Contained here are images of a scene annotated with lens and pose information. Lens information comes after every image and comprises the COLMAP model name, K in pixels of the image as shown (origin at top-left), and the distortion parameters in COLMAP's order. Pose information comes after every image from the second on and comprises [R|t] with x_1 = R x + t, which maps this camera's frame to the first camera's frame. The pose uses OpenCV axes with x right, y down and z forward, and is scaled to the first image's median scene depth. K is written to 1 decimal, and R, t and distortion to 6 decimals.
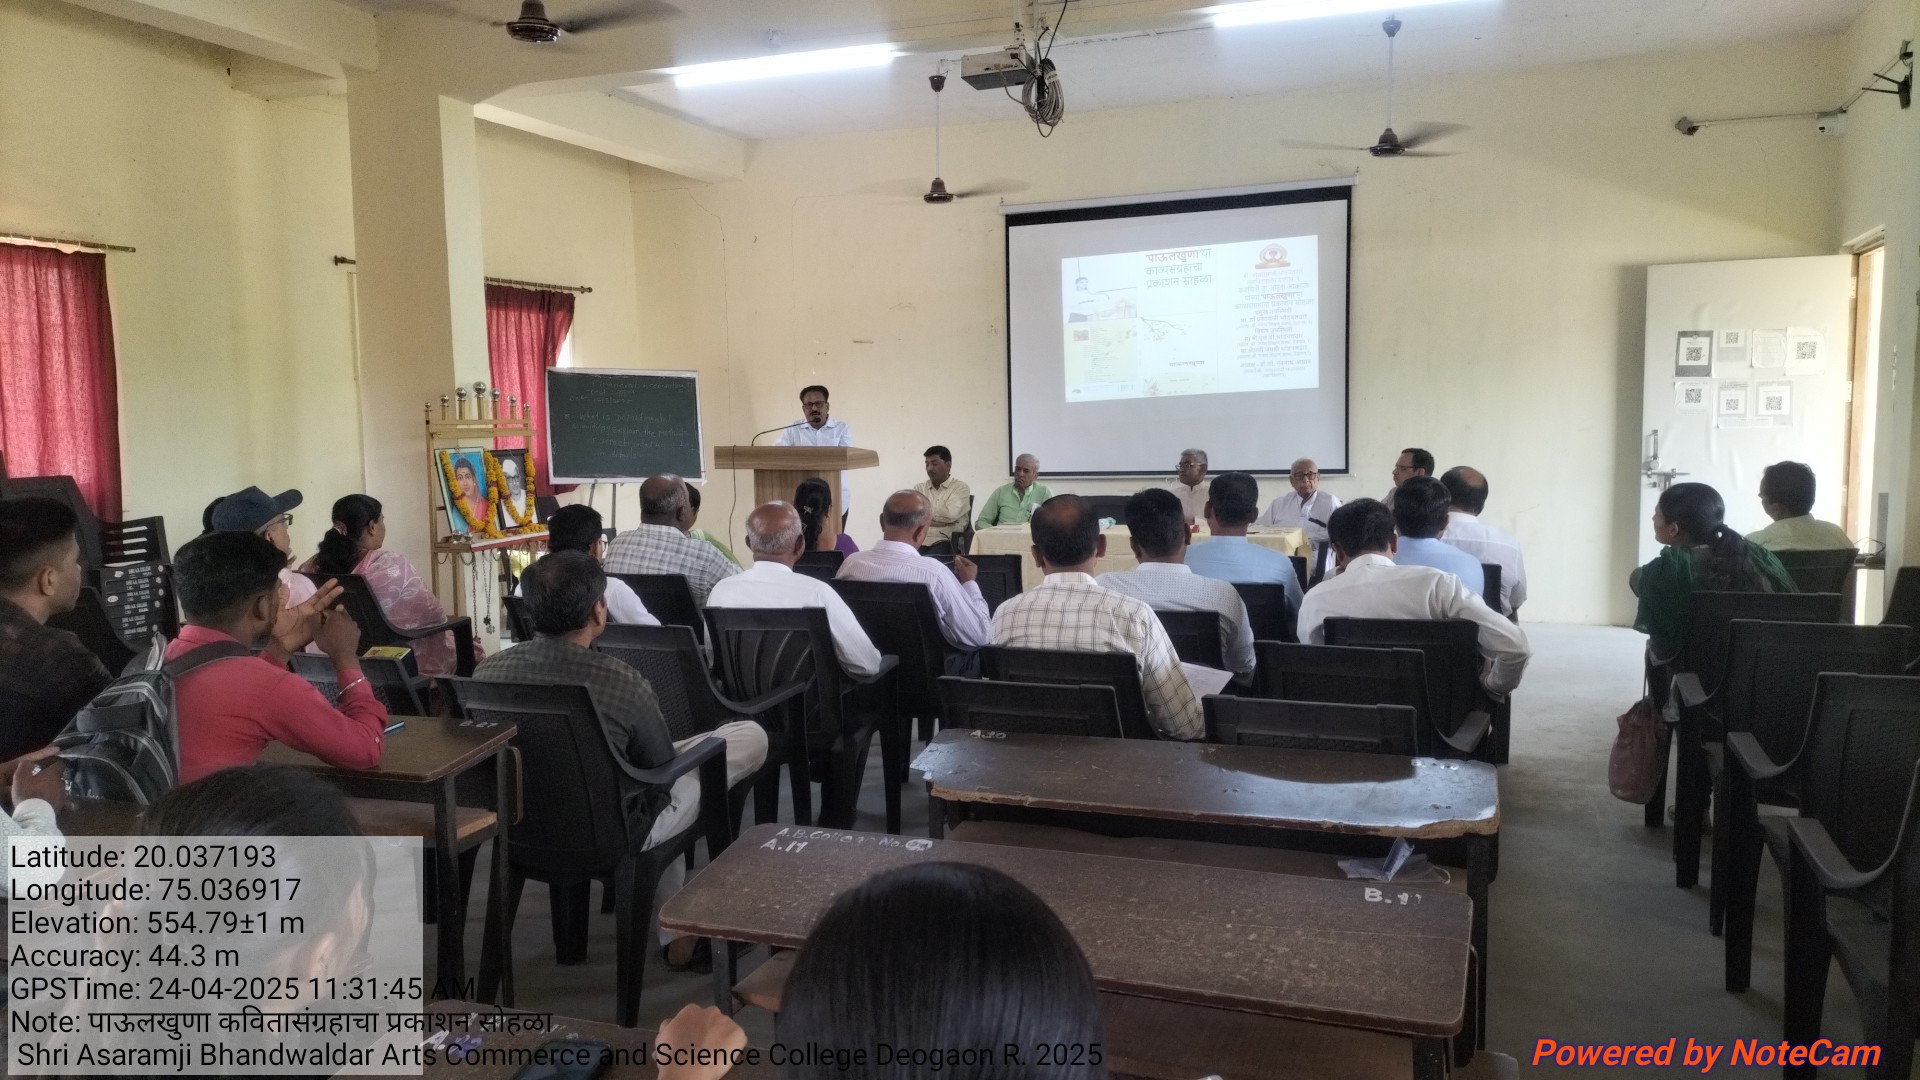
lens RADIAL K [[1470.2, 0, 914.1], [0, 1470.2, 531.3], [0, 0, 1]] dist [0.042138, -0.056519]
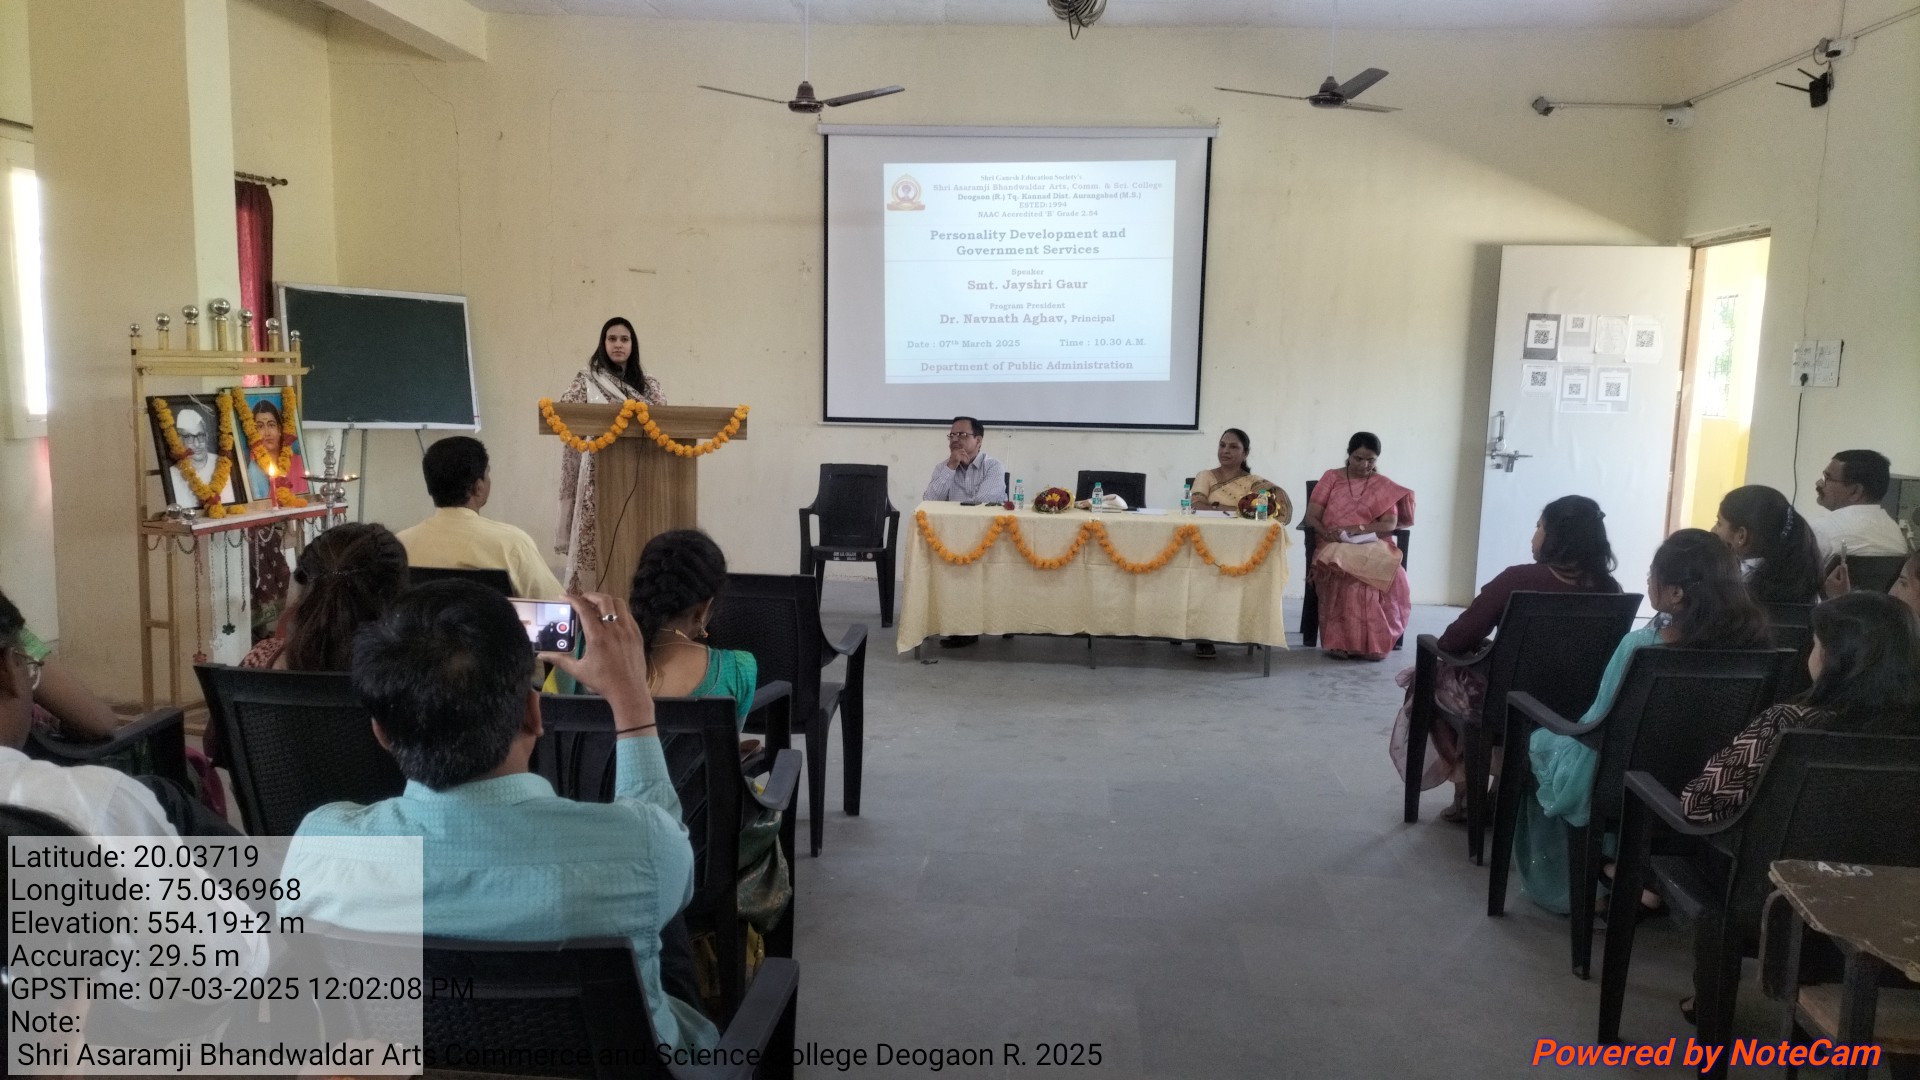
lens RADIAL K [[1470.2, 0, 943.8], [0, 1470.2, 536.6], [0, 0, 1]] dist [0.042138, -0.056519]
pose [[0.944588, 0.001521, 0.328254, -0.186191], [-0.016124, 0.998997, 0.041769, -0.020154], [-0.327861, -0.044747, 0.943666, 0.183717]]
